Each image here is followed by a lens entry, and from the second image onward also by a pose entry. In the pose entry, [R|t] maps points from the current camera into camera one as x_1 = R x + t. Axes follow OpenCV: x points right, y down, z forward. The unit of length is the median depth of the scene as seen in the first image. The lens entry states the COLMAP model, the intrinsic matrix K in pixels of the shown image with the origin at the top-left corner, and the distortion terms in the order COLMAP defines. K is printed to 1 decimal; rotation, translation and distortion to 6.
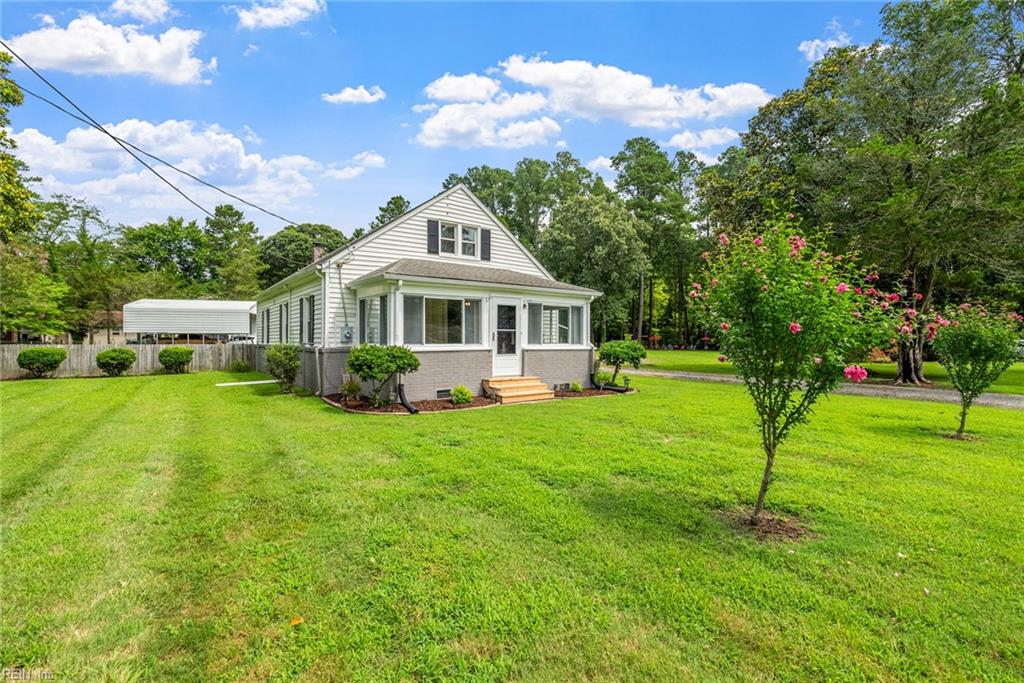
lens RADIAL K [[465.8, 0, 508.9], [0, 465.8, 343.5], [0, 0, 1]] dist [-0.001706, 0.001322]
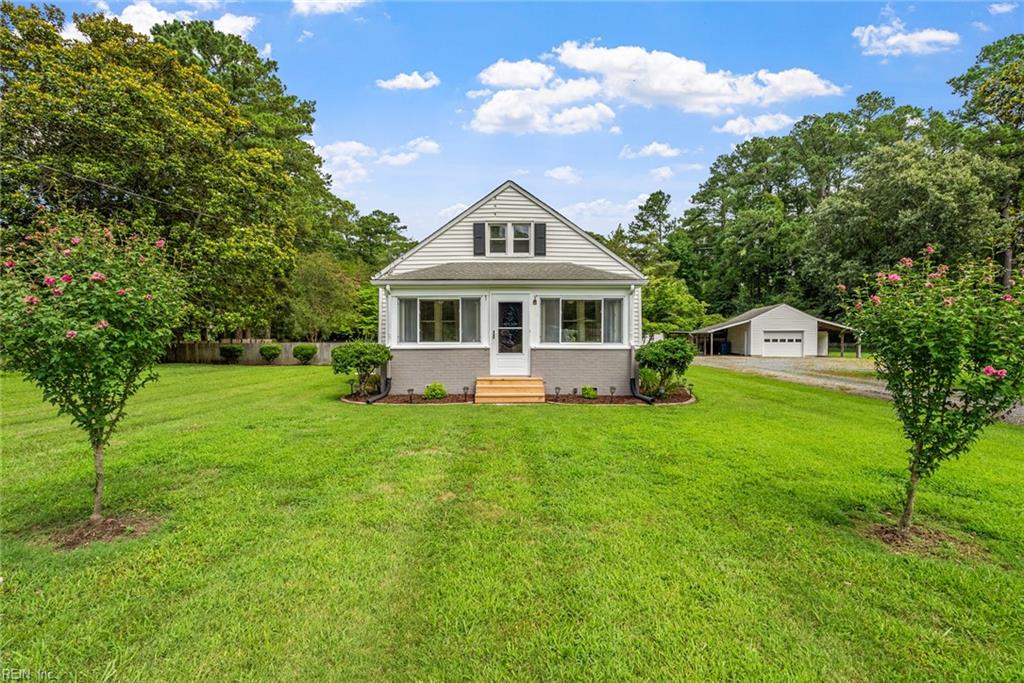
lens RADIAL K [[465.8, 0, 508.9], [0, 465.8, 343.5], [0, 0, 1]] dist [-0.001706, 0.001322]
pose [[0.811052, 0.002920, -0.584967, 0.488151], [-0.002806, 0.999995, 0.001101, 0.001853], [0.584967, 0.000748, 0.811057, 0.194546]]
